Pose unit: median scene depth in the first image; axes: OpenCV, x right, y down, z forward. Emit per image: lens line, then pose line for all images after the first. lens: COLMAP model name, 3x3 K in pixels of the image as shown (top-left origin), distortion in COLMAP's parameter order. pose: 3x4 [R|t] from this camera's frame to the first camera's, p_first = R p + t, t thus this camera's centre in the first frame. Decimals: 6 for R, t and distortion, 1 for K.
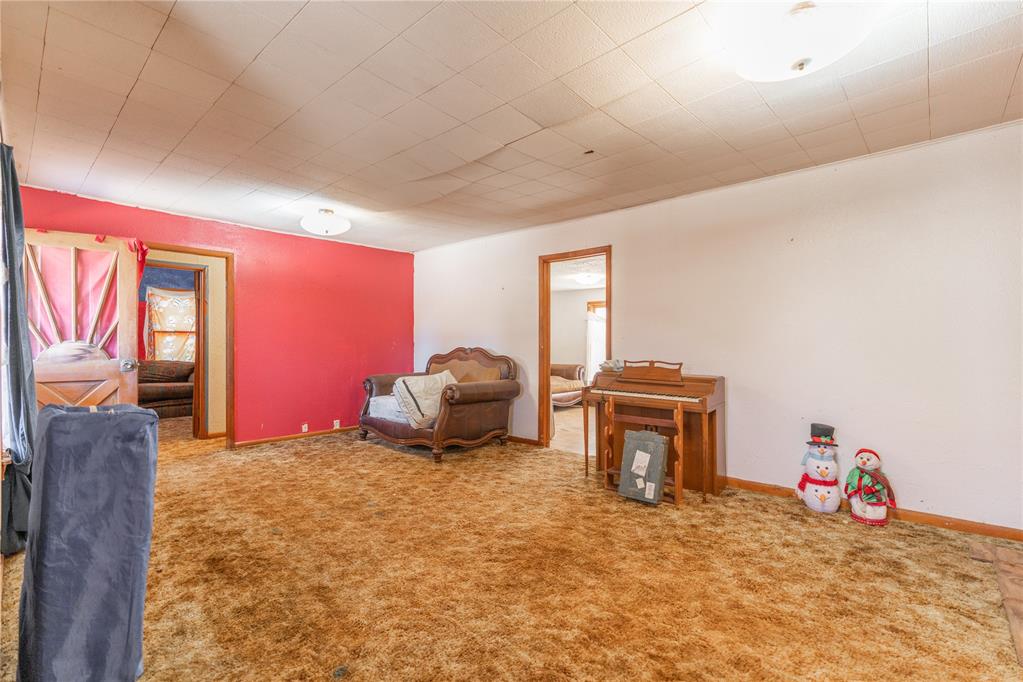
lens RADIAL K [[467.2, 0, 515.9], [0, 467.2, 336.7], [0, 0, 1]] dist [-0.000480, 0.000390]
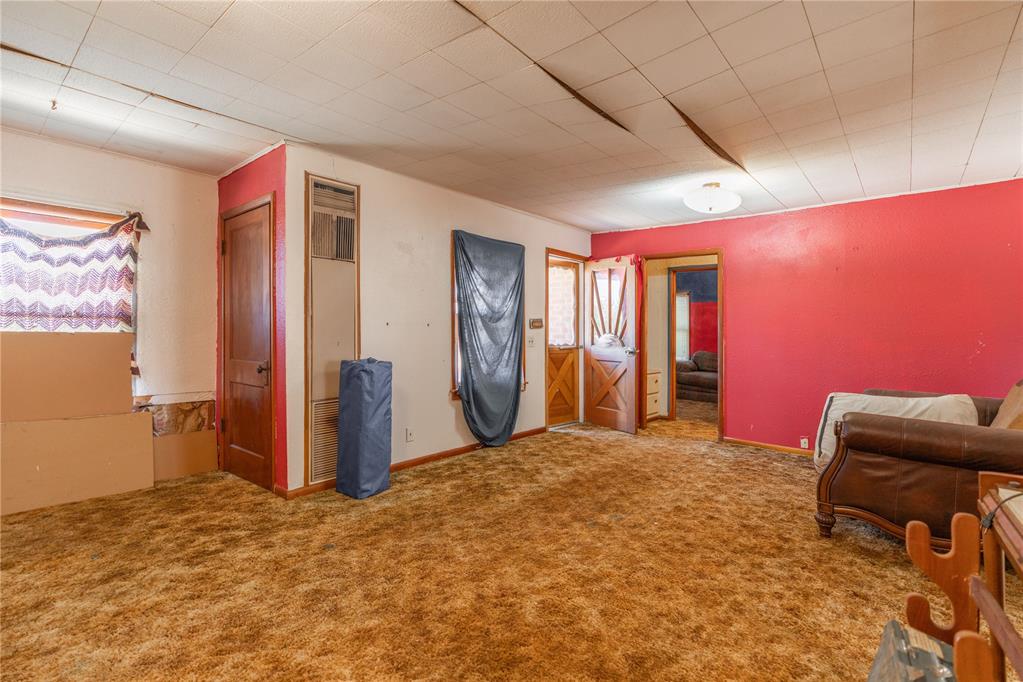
lens RADIAL K [[467.2, 0, 516.6], [0, 467.2, 338.1], [0, 0, 1]] dist [-0.000480, 0.000390]
pose [[0.027855, 0.012937, -0.999528, 0.510210], [-0.008111, 0.999886, 0.012716, 0.007952], [0.999579, 0.007753, 0.027957, 0.694904]]
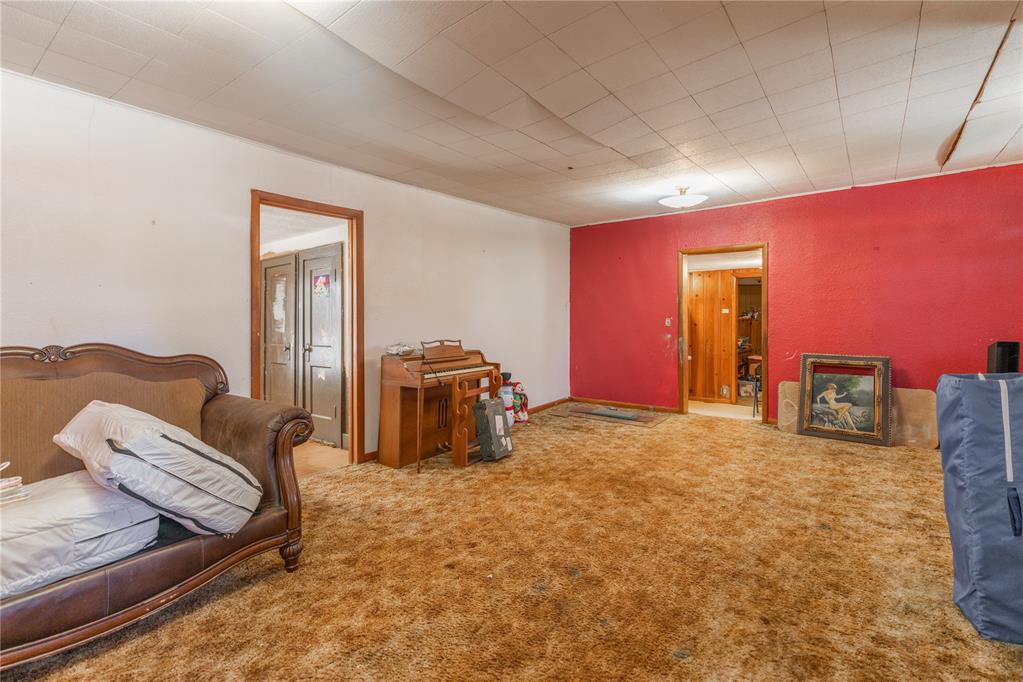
lens RADIAL K [[467.2, 0, 519.0], [0, 467.2, 317.8], [0, 0, 1]] dist [-0.000480, 0.000390]
pose [[-0.091686, 0.002856, 0.995784, -0.821689], [0.007140, 0.999972, -0.002210, 0.004496], [-0.995762, 0.006907, -0.091704, 0.962958]]
